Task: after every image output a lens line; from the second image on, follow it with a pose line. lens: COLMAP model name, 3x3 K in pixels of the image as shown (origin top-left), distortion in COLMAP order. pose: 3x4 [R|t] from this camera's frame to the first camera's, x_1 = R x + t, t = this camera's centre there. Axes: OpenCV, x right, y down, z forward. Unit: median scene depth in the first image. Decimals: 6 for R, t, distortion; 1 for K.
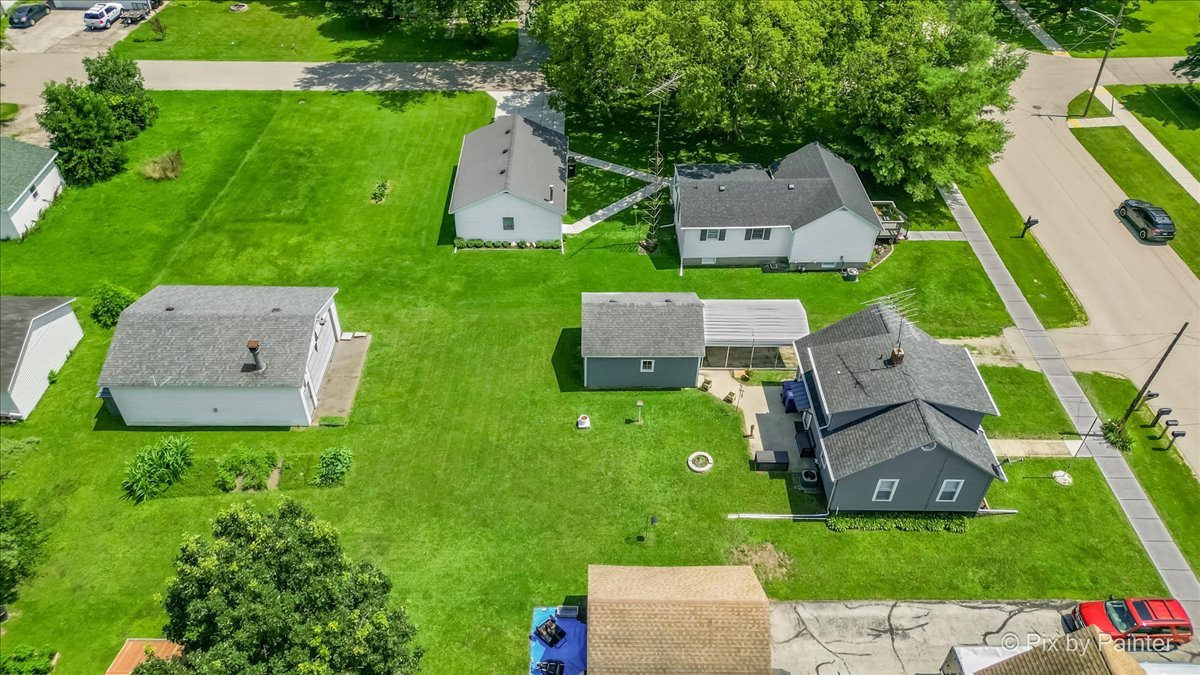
lens RADIAL K [[818.0, 0, 598.6], [0, 818.0, 375.5], [0, 0, 1]] dist [0.071142, -0.070411]
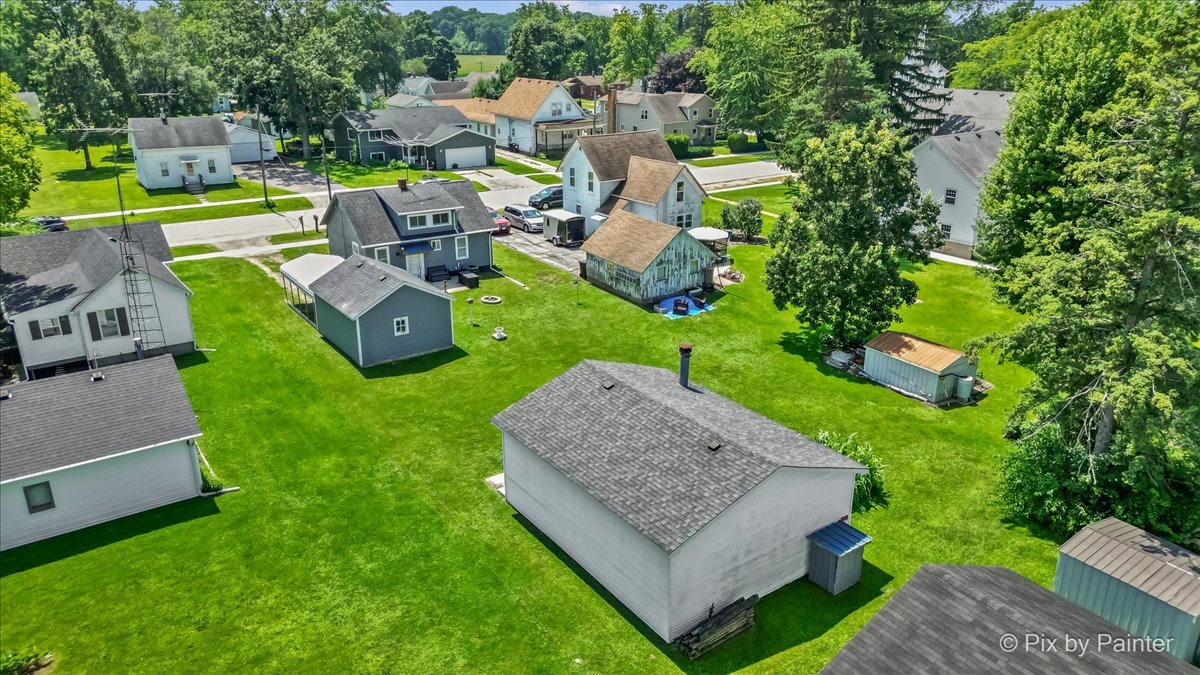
lens RADIAL K [[818.0, 0, 598.6], [0, 818.0, 375.5], [0, 0, 1]] dist [0.071142, -0.070411]
pose [[-0.573885, -0.327751, 0.750490, -0.717763], [0.562429, 0.508376, 0.652095, -0.423567], [-0.595256, 0.796324, -0.107413, 0.883564]]
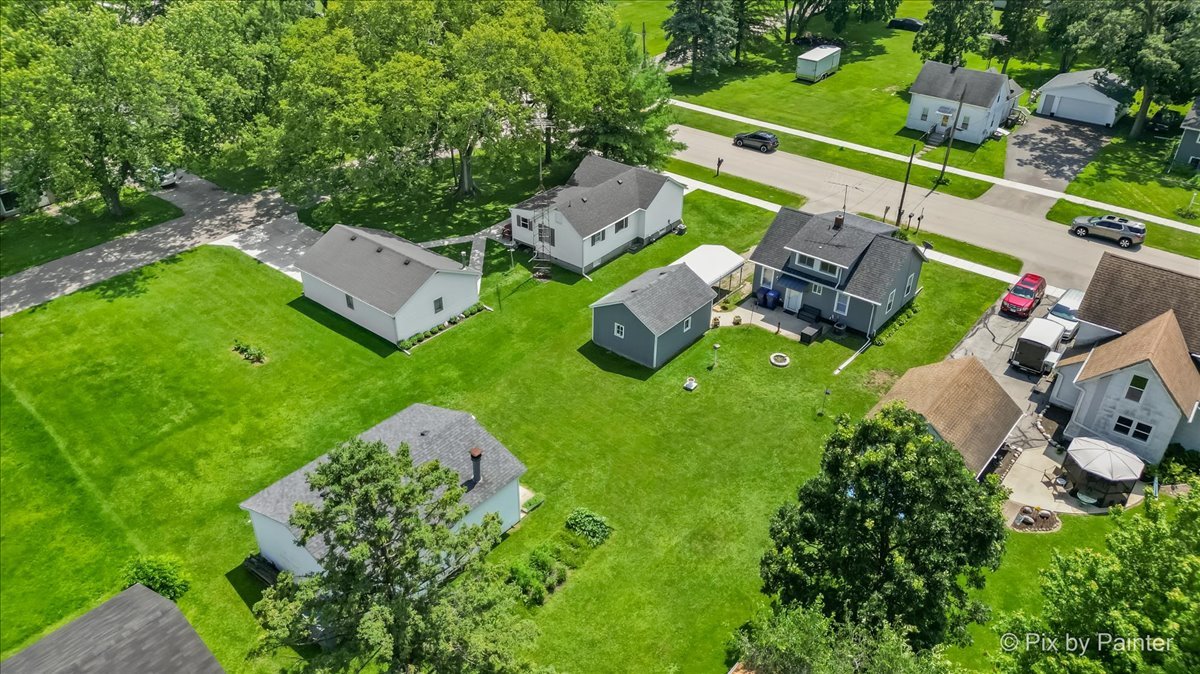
lens RADIAL K [[849.3, 0, 600.0], [0, 849.3, 337.0], [0, 0, 1]] dist [0.060740, -0.074641]
pose [[0.638861, -0.409188, 0.651477, -0.683127], [0.528132, 0.849023, 0.015360, -0.067573], [-0.559404, 0.334253, 0.758513, 0.131637]]
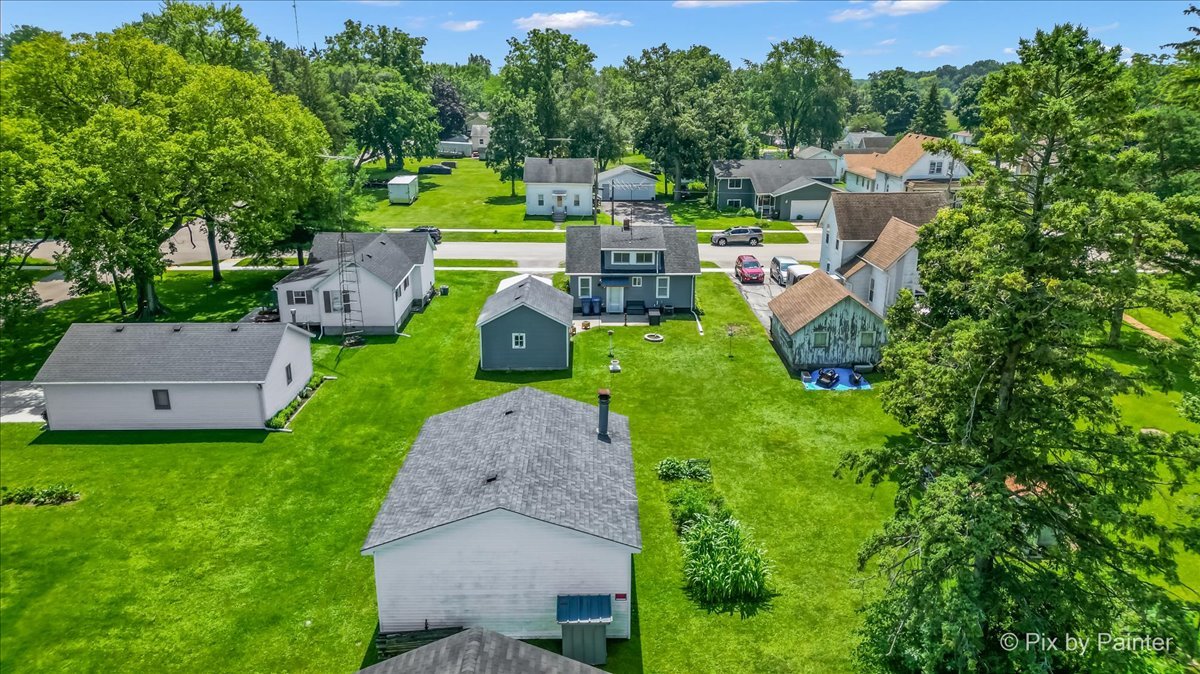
lens RADIAL K [[818.0, 0, 598.6], [0, 818.0, 375.0], [0, 0, 1]] dist [0.071142, -0.070411]
pose [[-0.009148, -0.342914, 0.939322, -0.847719], [0.692253, 0.675697, 0.253416, -0.183852], [-0.721597, 0.652566, 0.231202, 0.633951]]
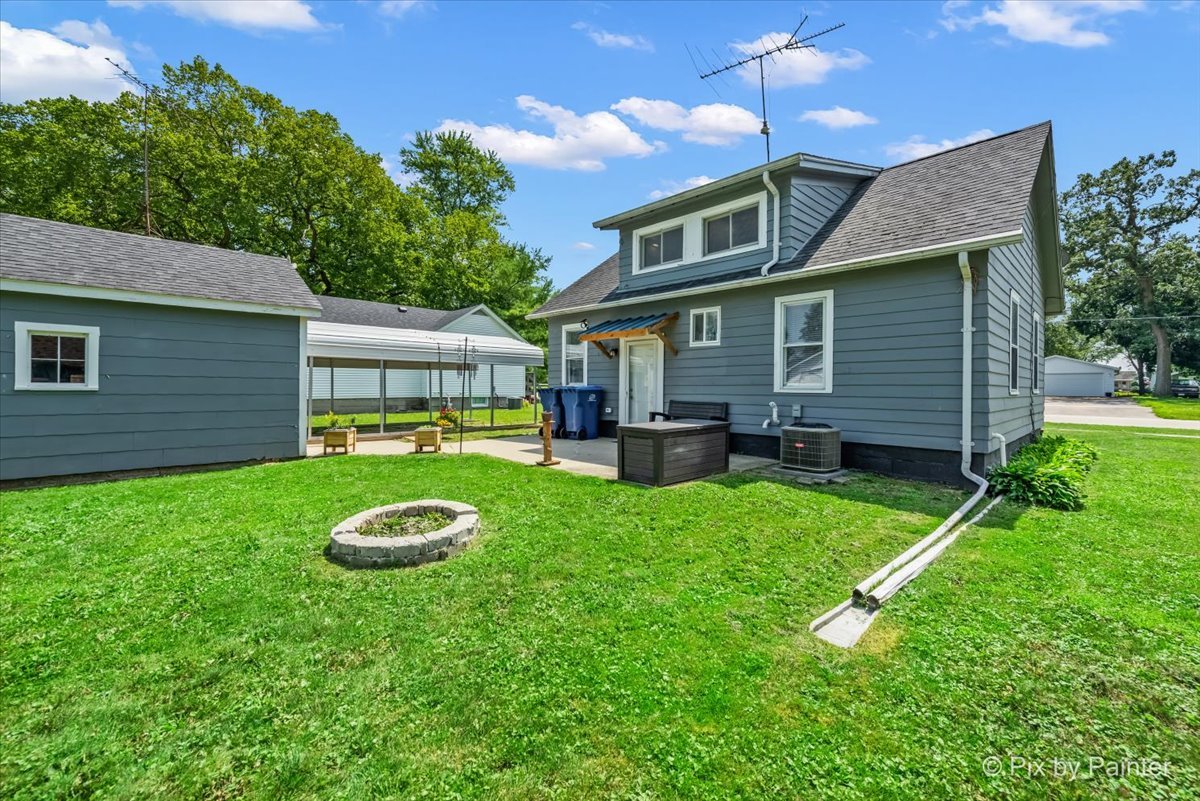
lens RADIAL K [[483.2, 0, 600.3], [0, 483.2, 392.2], [0, 0, 1]] dist [0.001458, 0.000044]
pose [[0.728885, -0.016374, 0.684441, 0.065993], [0.477252, 0.728931, -0.490805, 0.121880], [-0.490874, 0.684391, 0.539121, 0.709735]]
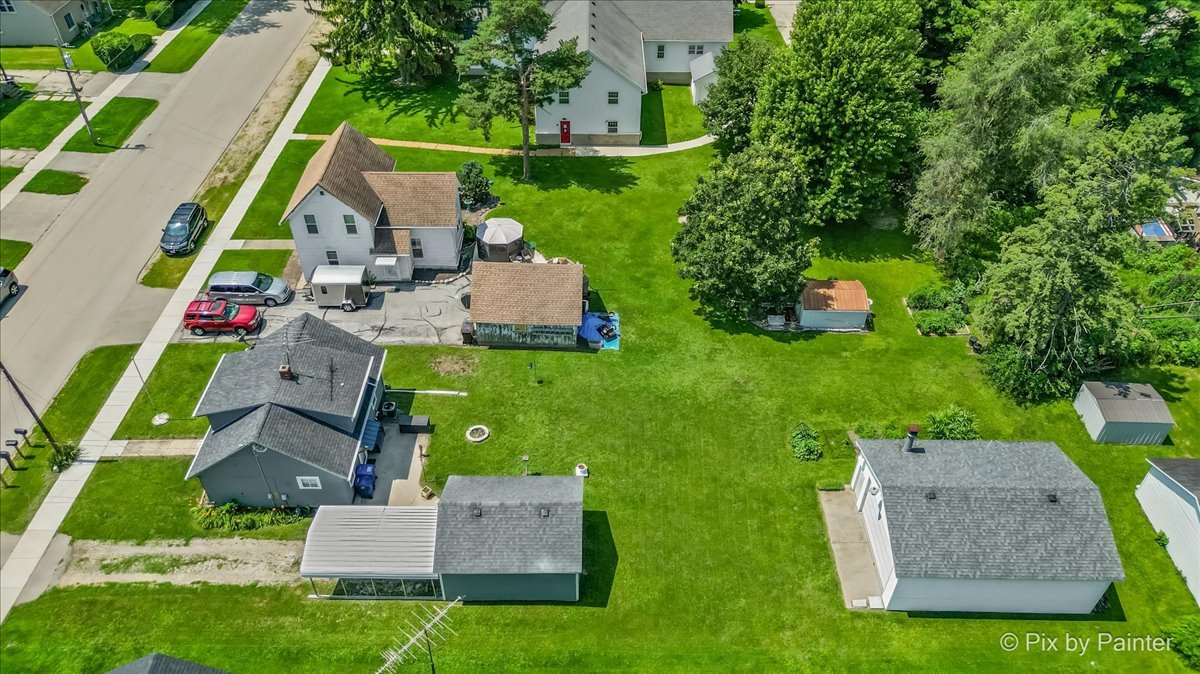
lens RADIAL K [[818.0, 0, 598.6], [0, 818.0, 375.0], [0, 0, 1]] dist [0.071142, -0.070411]
pose [[-0.999782, -0.020869, 0.000332, -0.028753], [-0.000793, 0.053896, 0.998546, -0.783568], [-0.020856, 0.998328, -0.053901, 0.767788]]
